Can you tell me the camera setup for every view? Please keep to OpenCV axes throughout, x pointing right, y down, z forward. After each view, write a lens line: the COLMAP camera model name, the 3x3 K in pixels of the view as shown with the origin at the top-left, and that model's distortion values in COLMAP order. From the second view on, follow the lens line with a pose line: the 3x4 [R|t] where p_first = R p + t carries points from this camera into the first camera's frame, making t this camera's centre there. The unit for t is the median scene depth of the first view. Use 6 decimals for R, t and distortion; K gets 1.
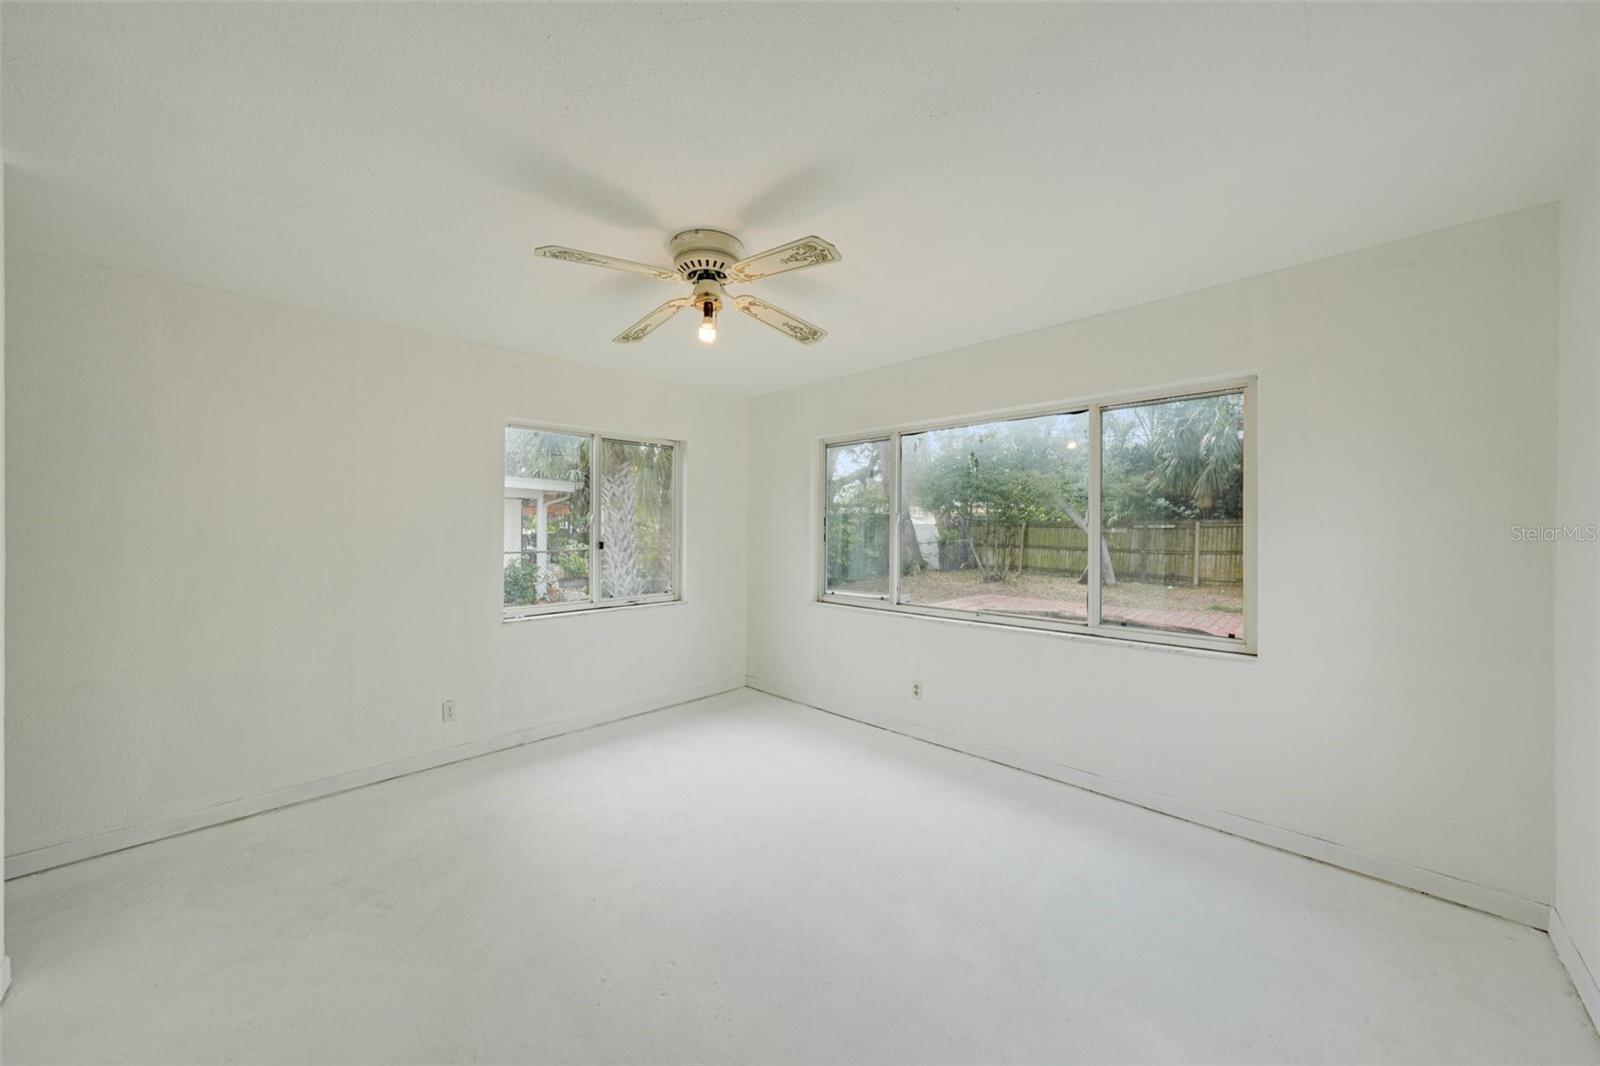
lens RADIAL K [[569.6, 0, 800.8], [0, 569.6, 528.9], [0, 0, 1]] dist [0.000303, 0.000006]
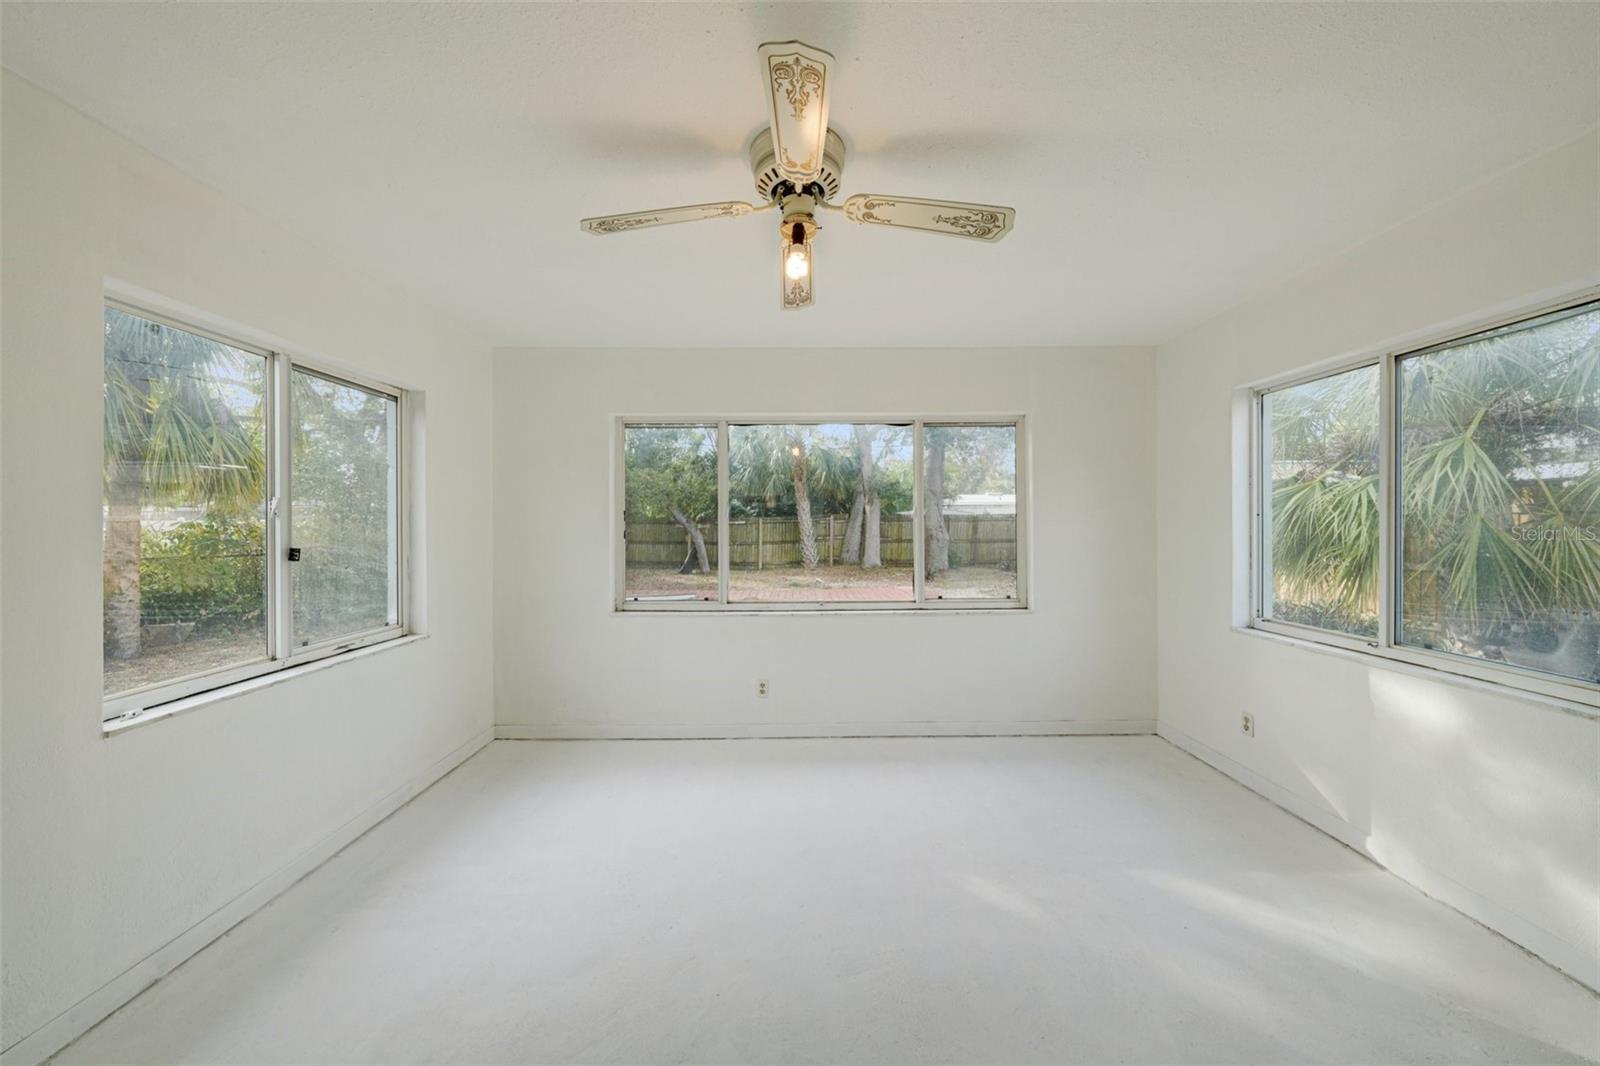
lens RADIAL K [[549.7, 0, 807.5], [0, 549.7, 524.4], [0, 0, 1]] dist [-0.000604, -0.000059]
pose [[0.708263, -0.004317, 0.705935, -0.140253], [0.005791, 0.999983, 0.000305, 0.000893], [-0.705925, 0.003872, 0.708276, 0.097084]]
